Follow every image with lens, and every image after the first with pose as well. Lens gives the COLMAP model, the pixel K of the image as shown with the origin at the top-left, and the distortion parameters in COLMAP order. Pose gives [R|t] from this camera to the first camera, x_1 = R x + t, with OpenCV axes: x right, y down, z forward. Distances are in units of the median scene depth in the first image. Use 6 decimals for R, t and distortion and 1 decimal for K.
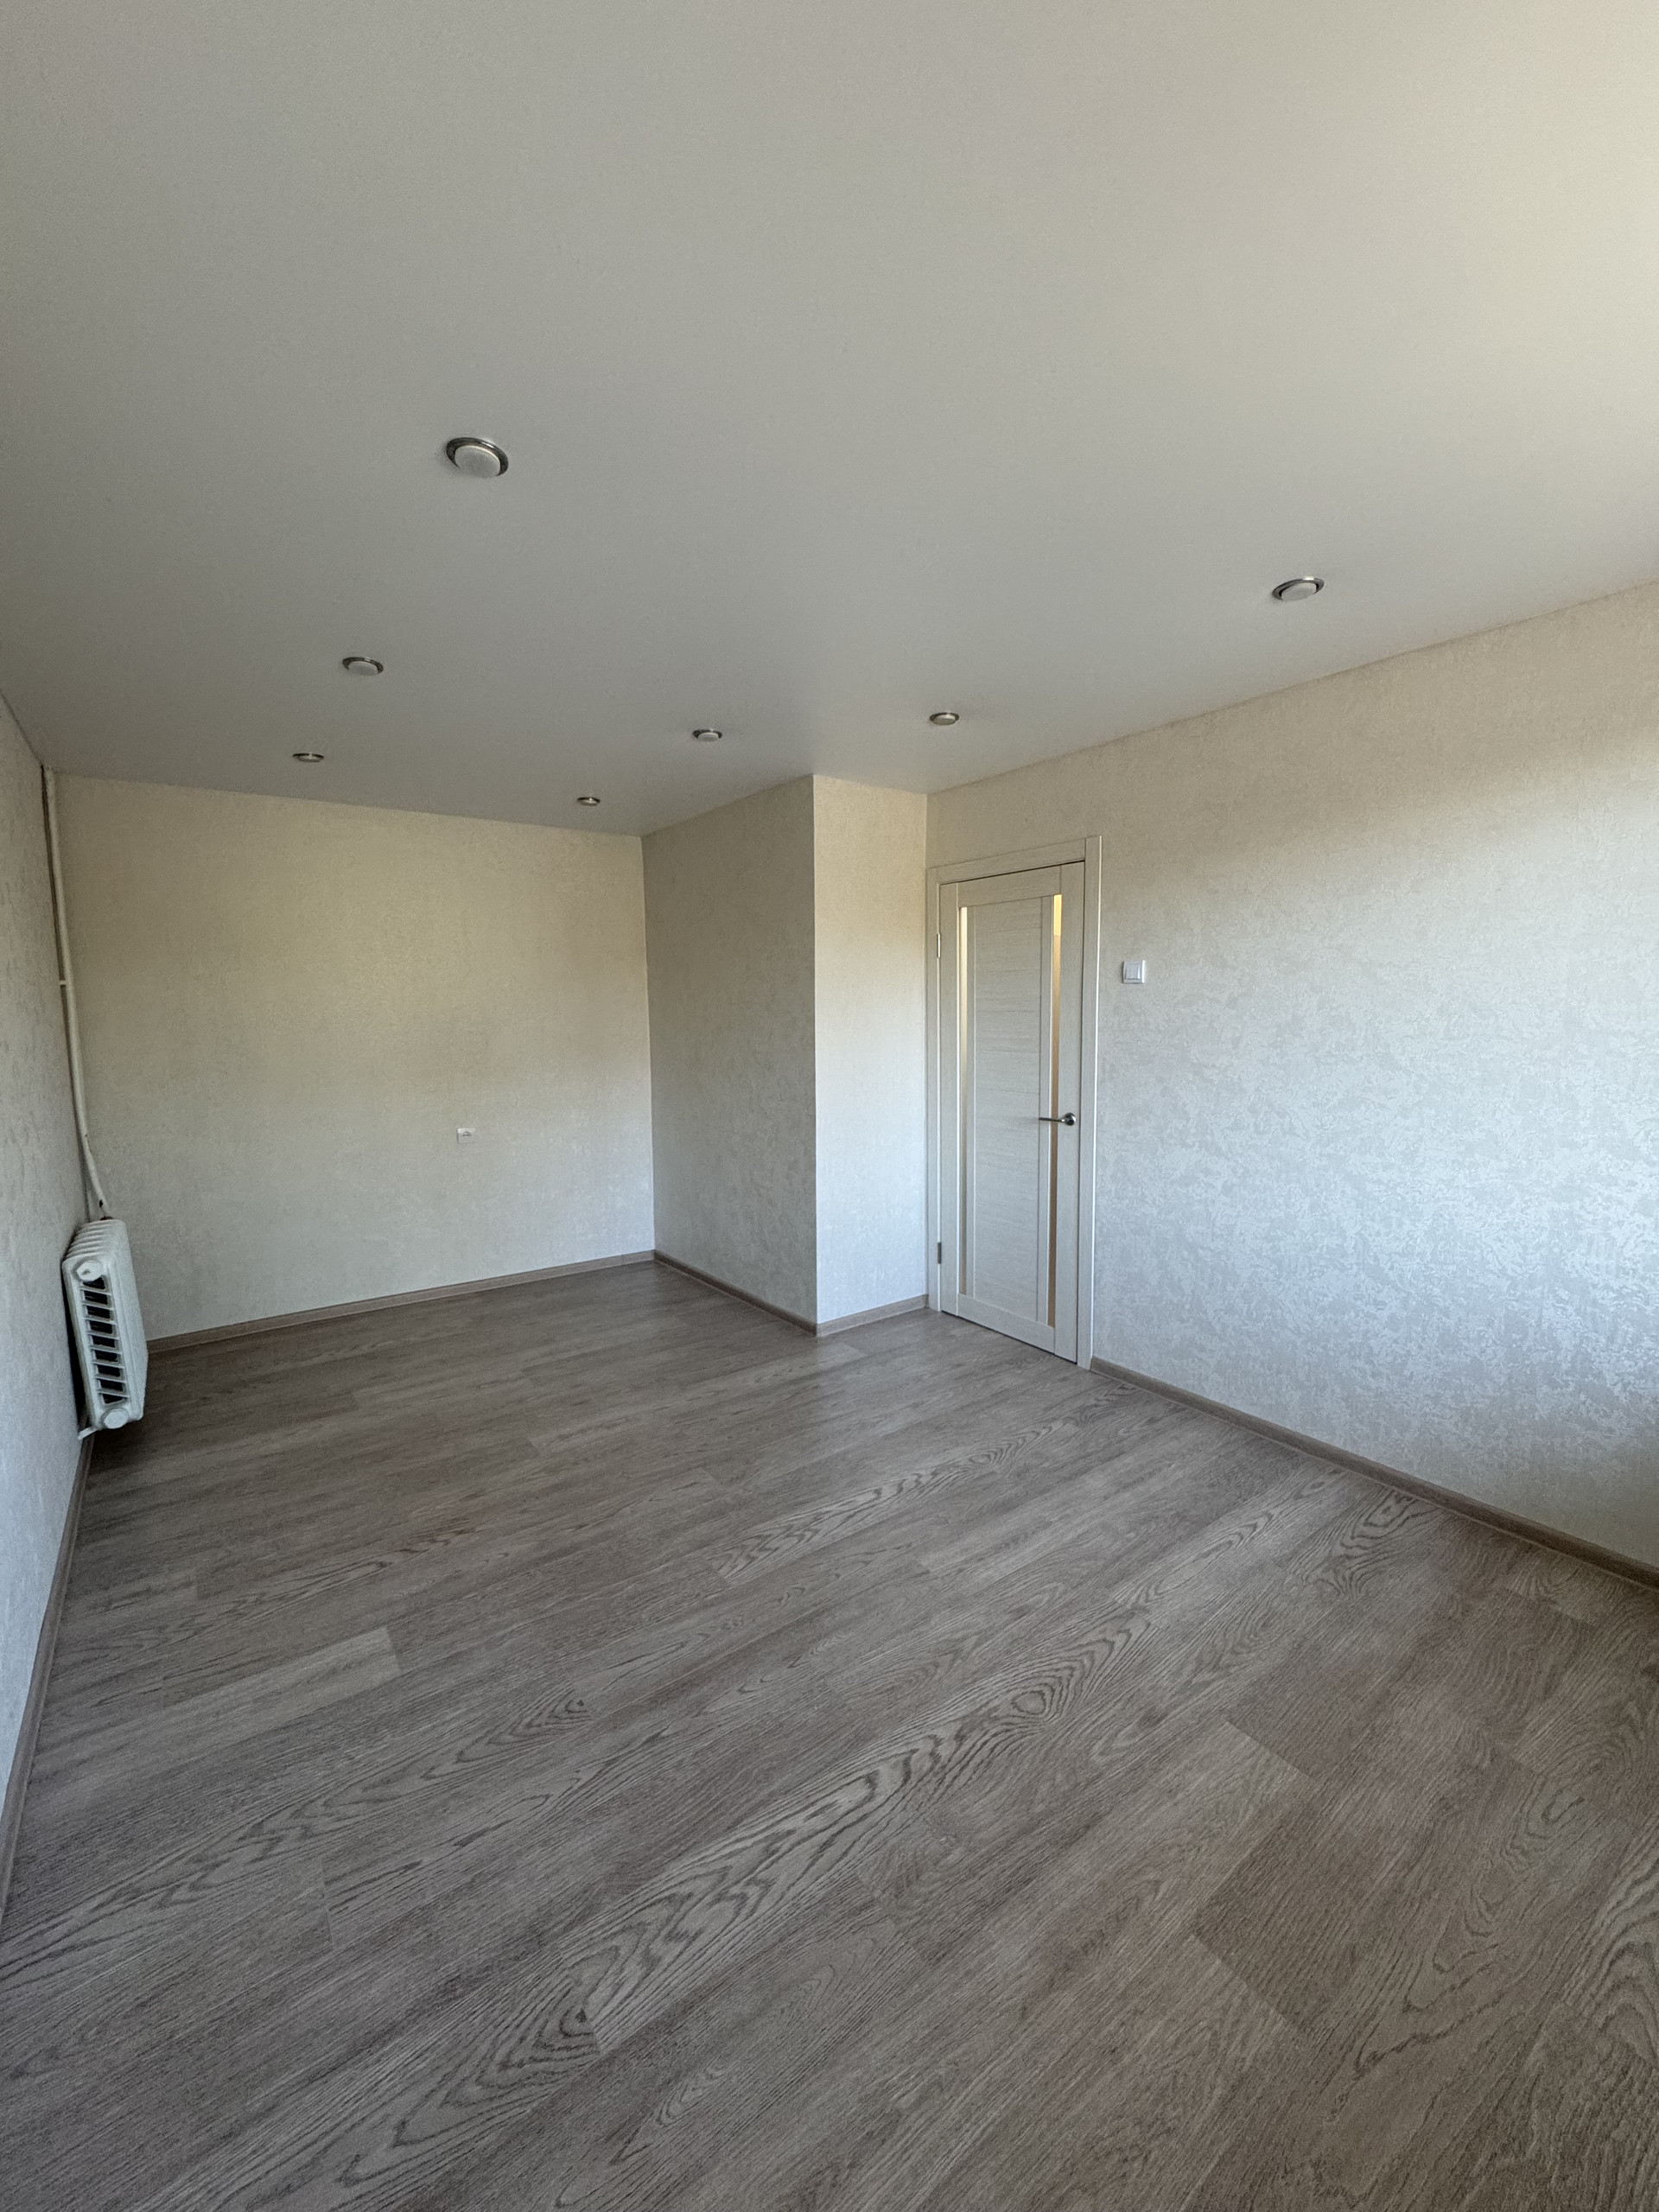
lens RADIAL K [[889.8, 0, 839.8], [0, 889.8, 1103.4], [0, 0, 1]] dist [0.000494, 0.000042]
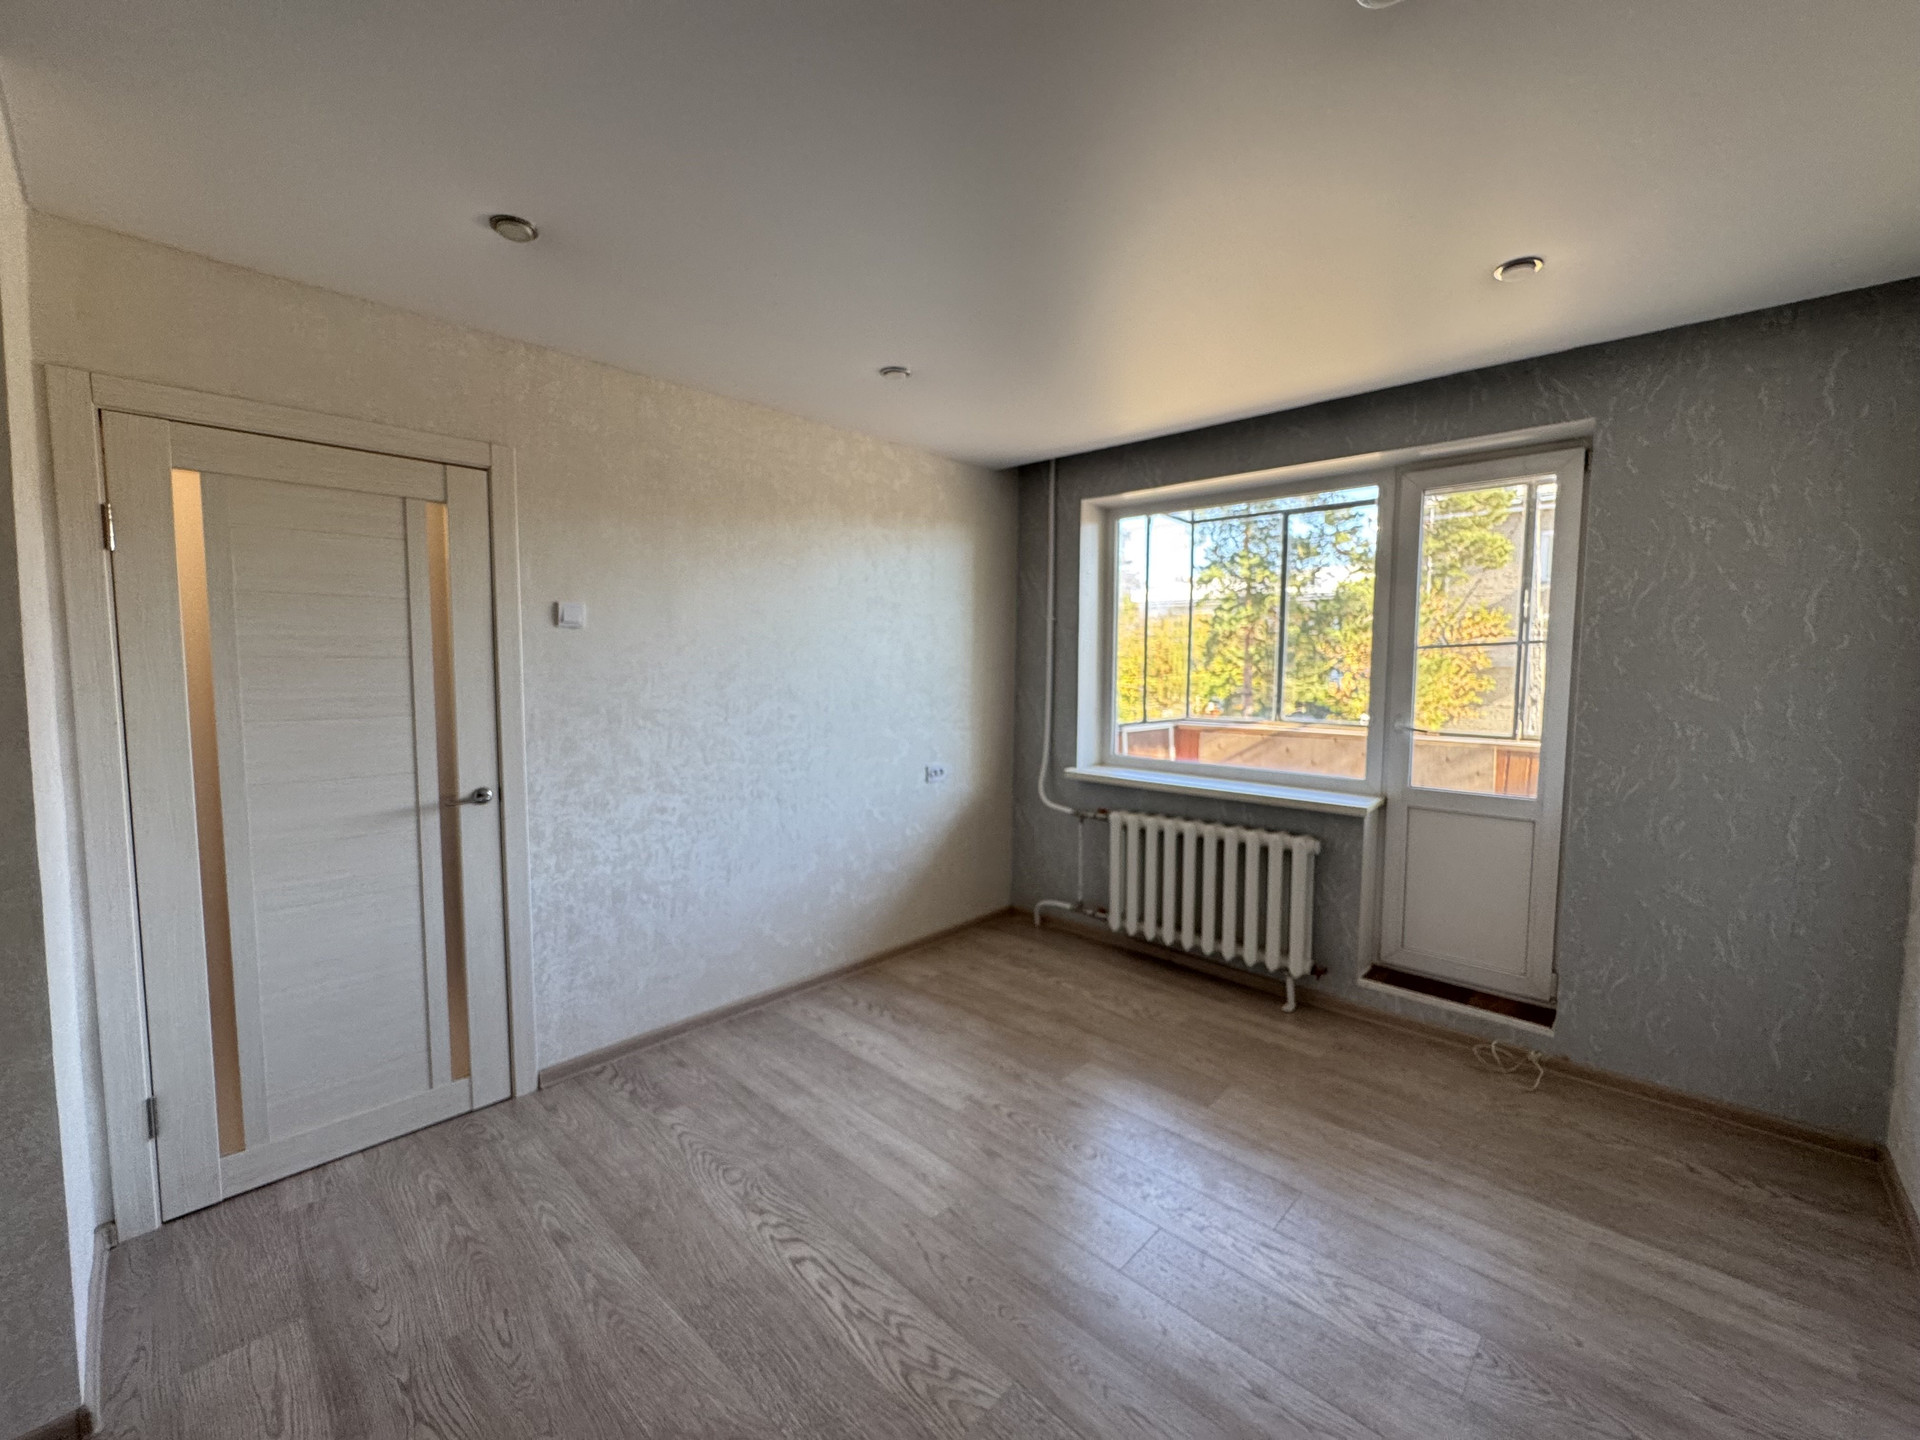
lens RADIAL K [[772.3, 0, 960.0], [0, 772.3, 720.0], [0, 0, 1]] dist [0.000494, 0.000042]
pose [[-0.175049, -0.063768, 0.982492, -0.545357], [0.102364, 0.991313, 0.082579, -0.069588], [-0.979224, 0.115027, -0.167001, 0.803315]]
